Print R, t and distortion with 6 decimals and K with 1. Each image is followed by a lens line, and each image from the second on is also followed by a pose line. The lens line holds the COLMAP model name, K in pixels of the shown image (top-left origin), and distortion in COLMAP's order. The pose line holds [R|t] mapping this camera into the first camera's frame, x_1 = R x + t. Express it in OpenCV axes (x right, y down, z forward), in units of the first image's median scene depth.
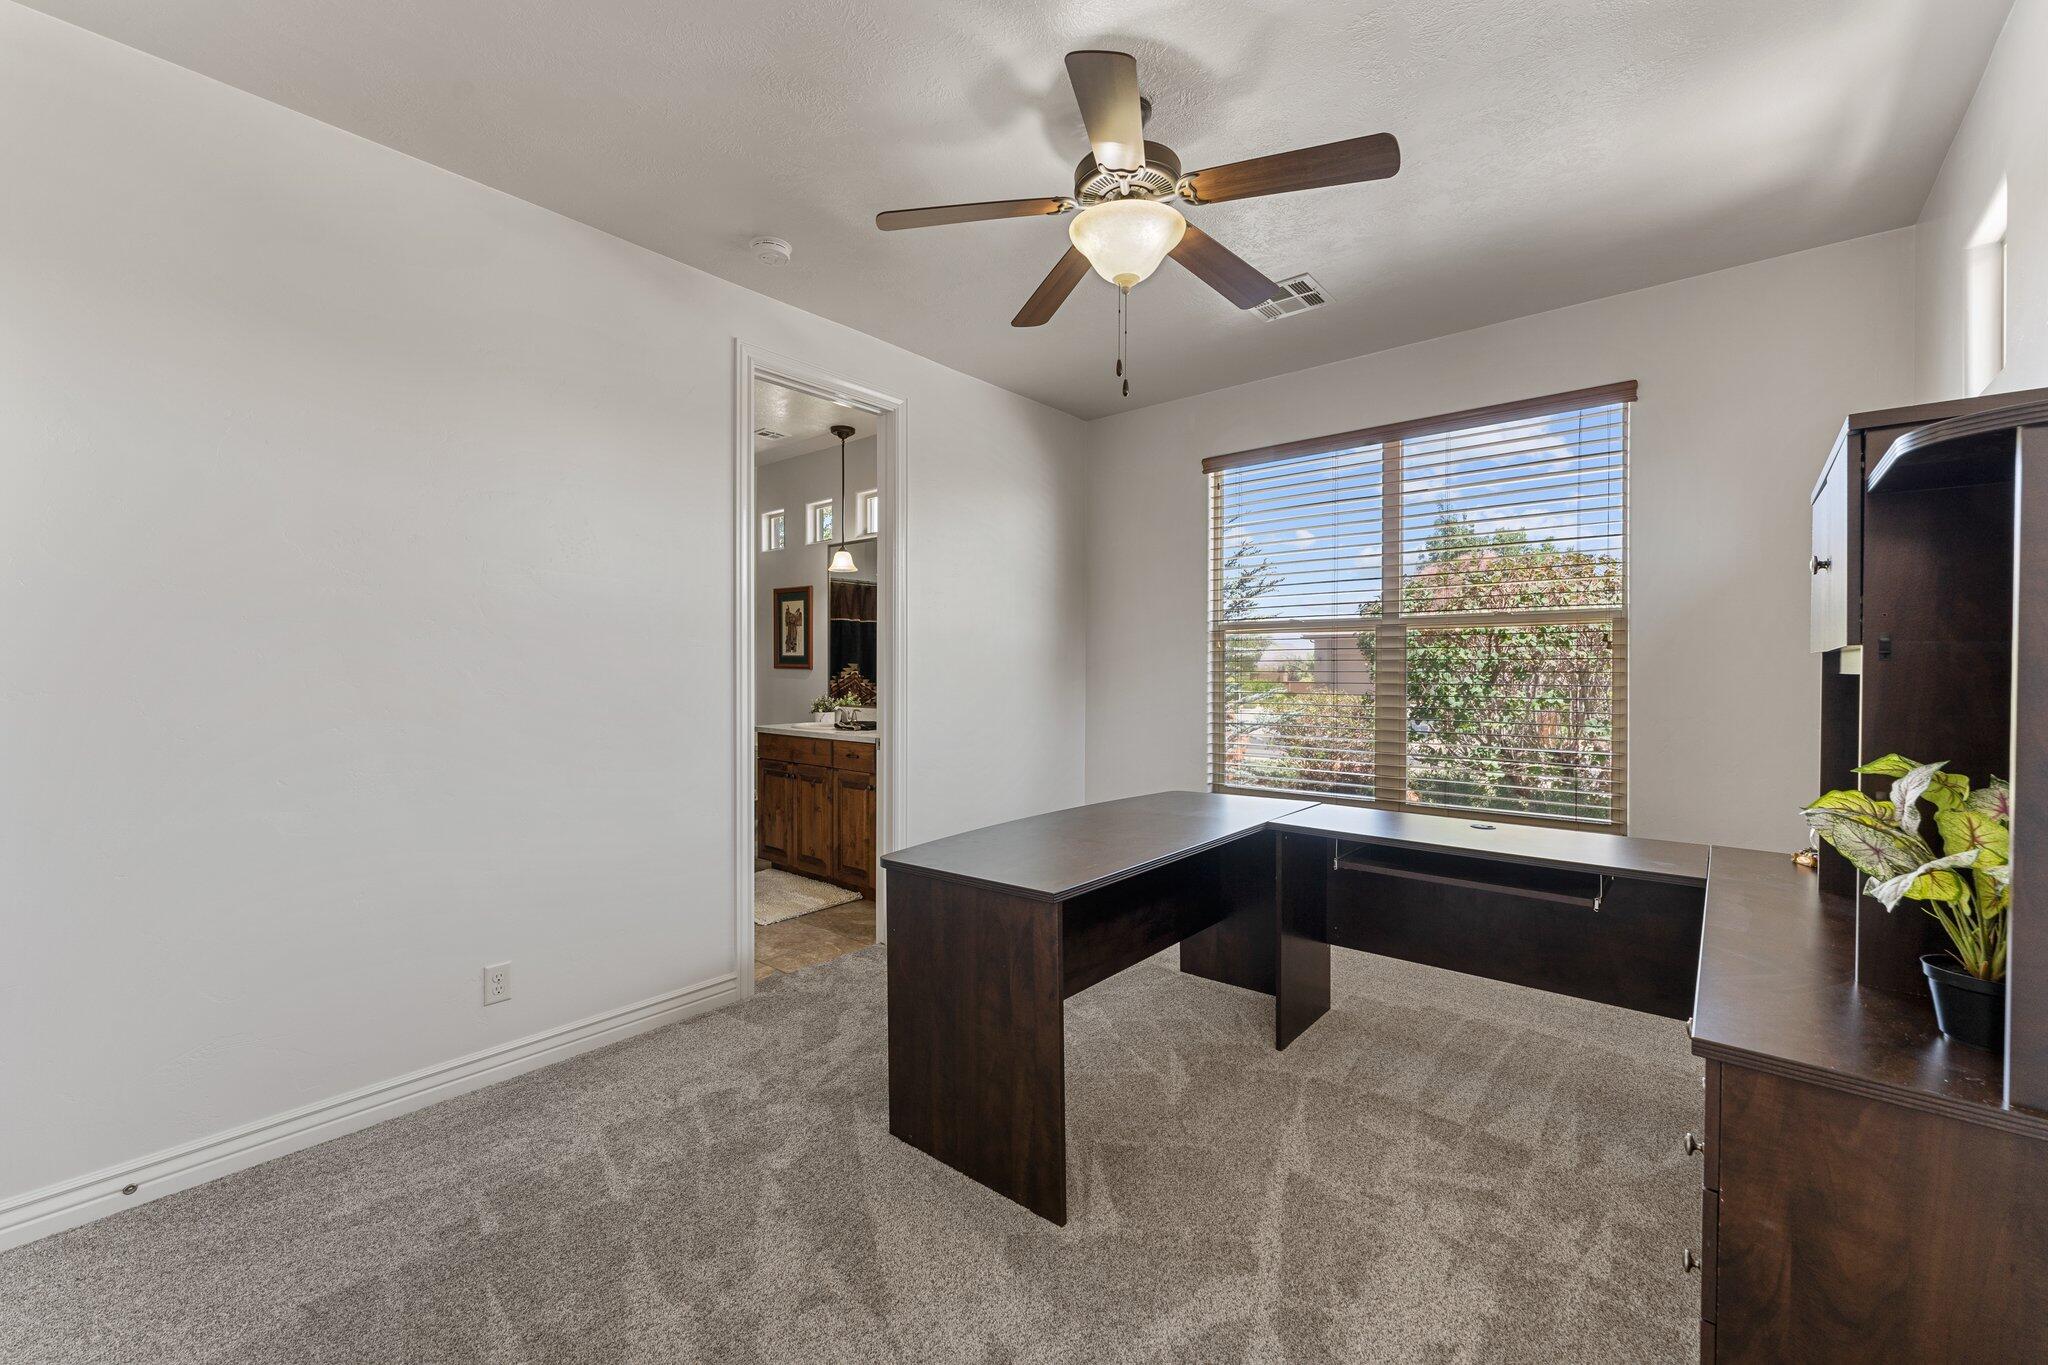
lens RADIAL K [[827.4, 0, 1025.4], [0, 827.4, 675.4], [0, 0, 1]] dist [-0.000328, -0.000204]
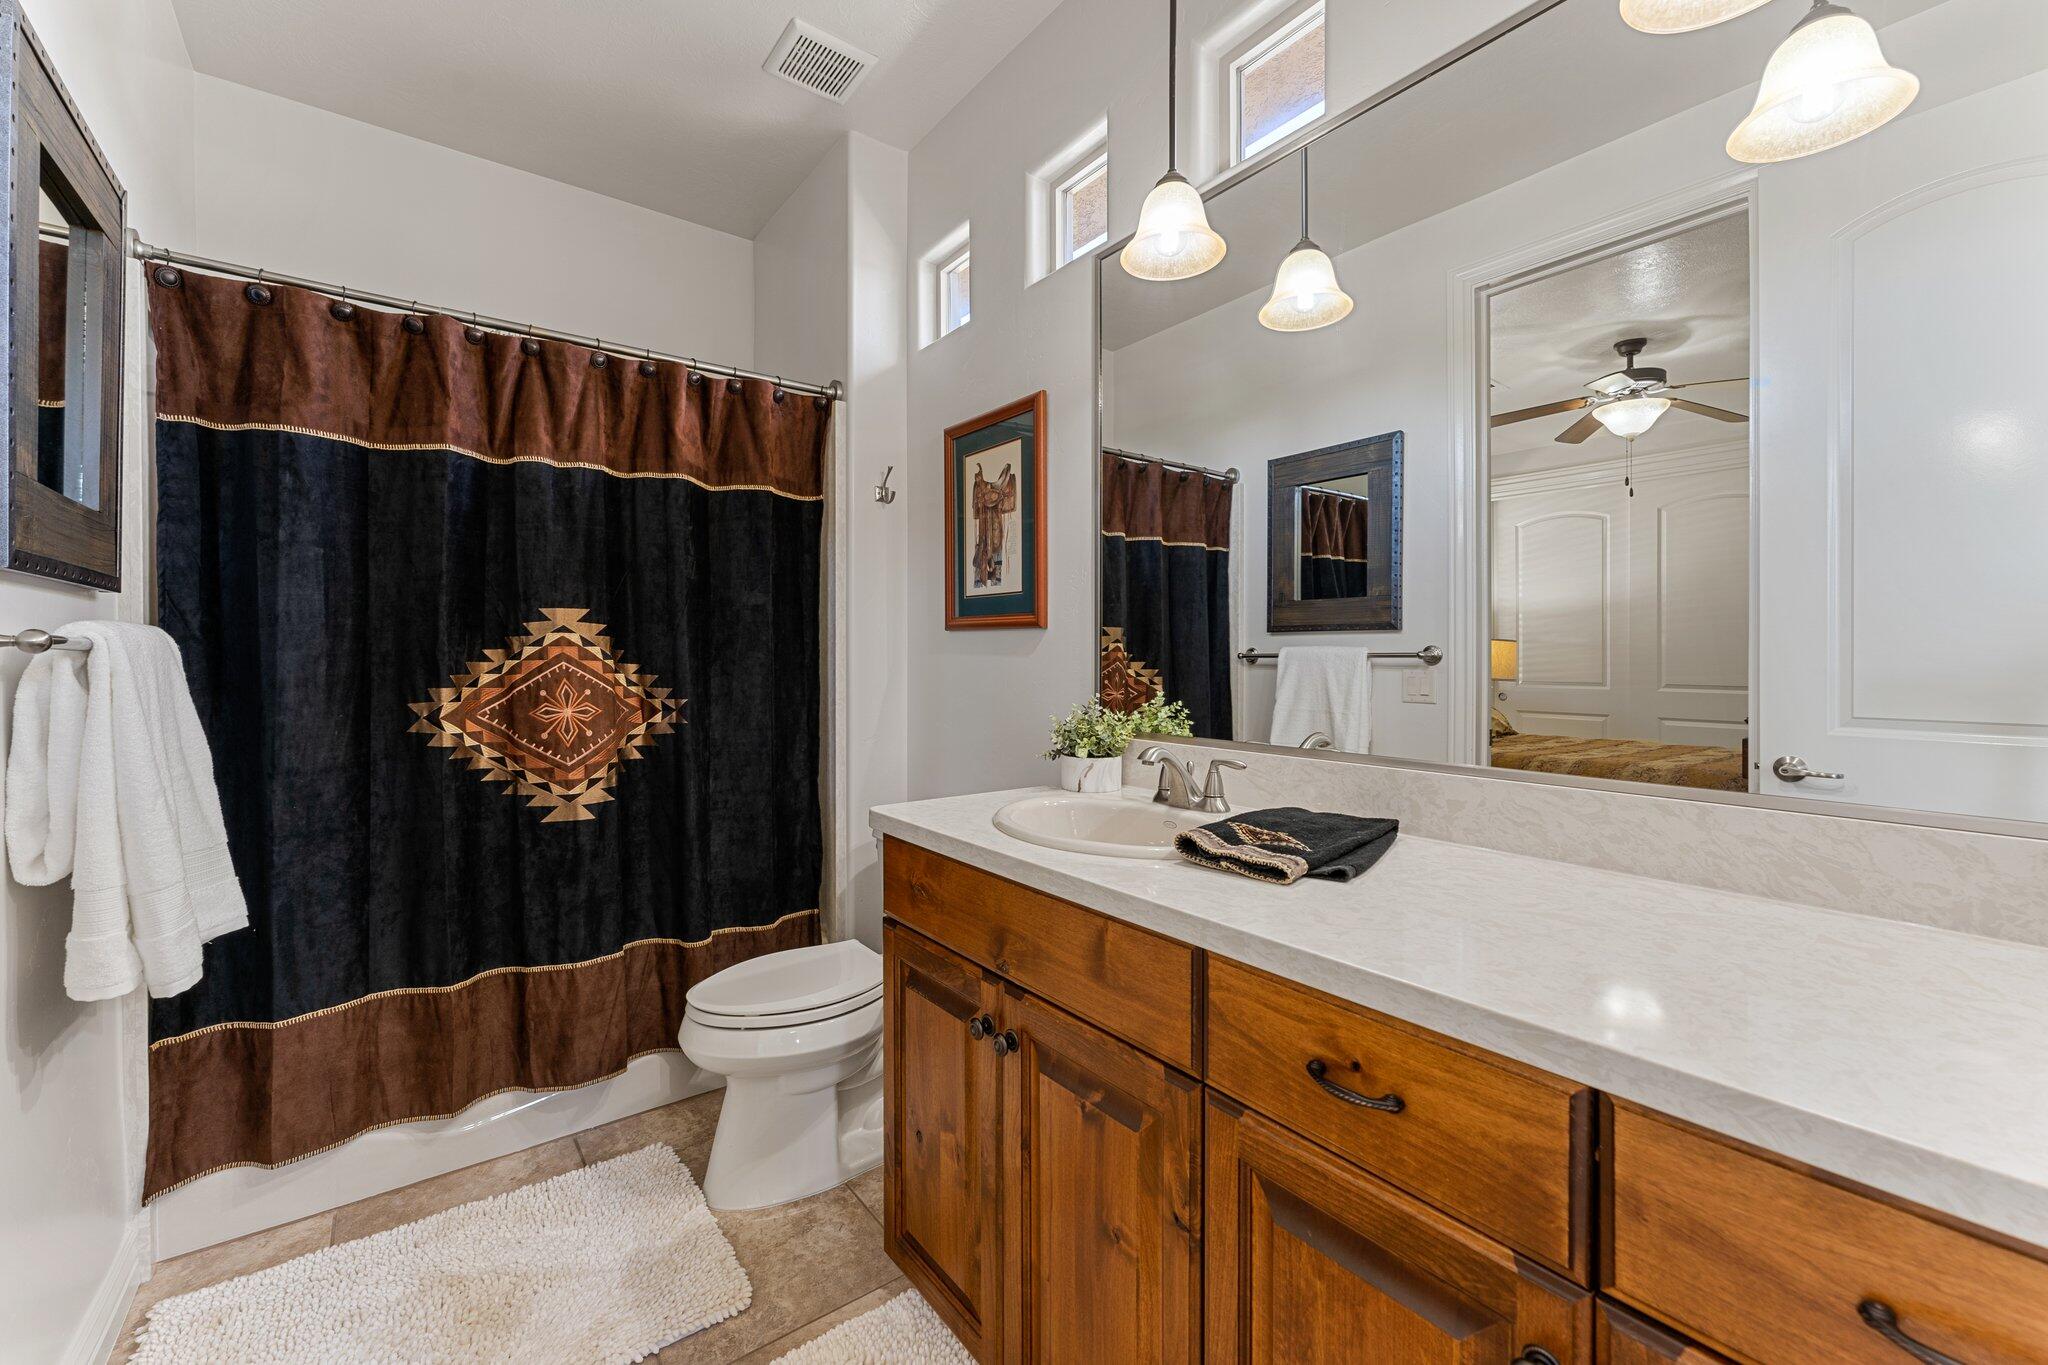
lens RADIAL K [[827.4, 0, 1025.4], [0, 827.4, 675.4], [0, 0, 1]] dist [-0.000328, -0.000204]
pose [[0.976232, 0.003336, -0.216704, -0.185875], [-0.000636, 0.999921, 0.012526, 0.008675], [0.216729, -0.012091, 0.976157, 0.639764]]
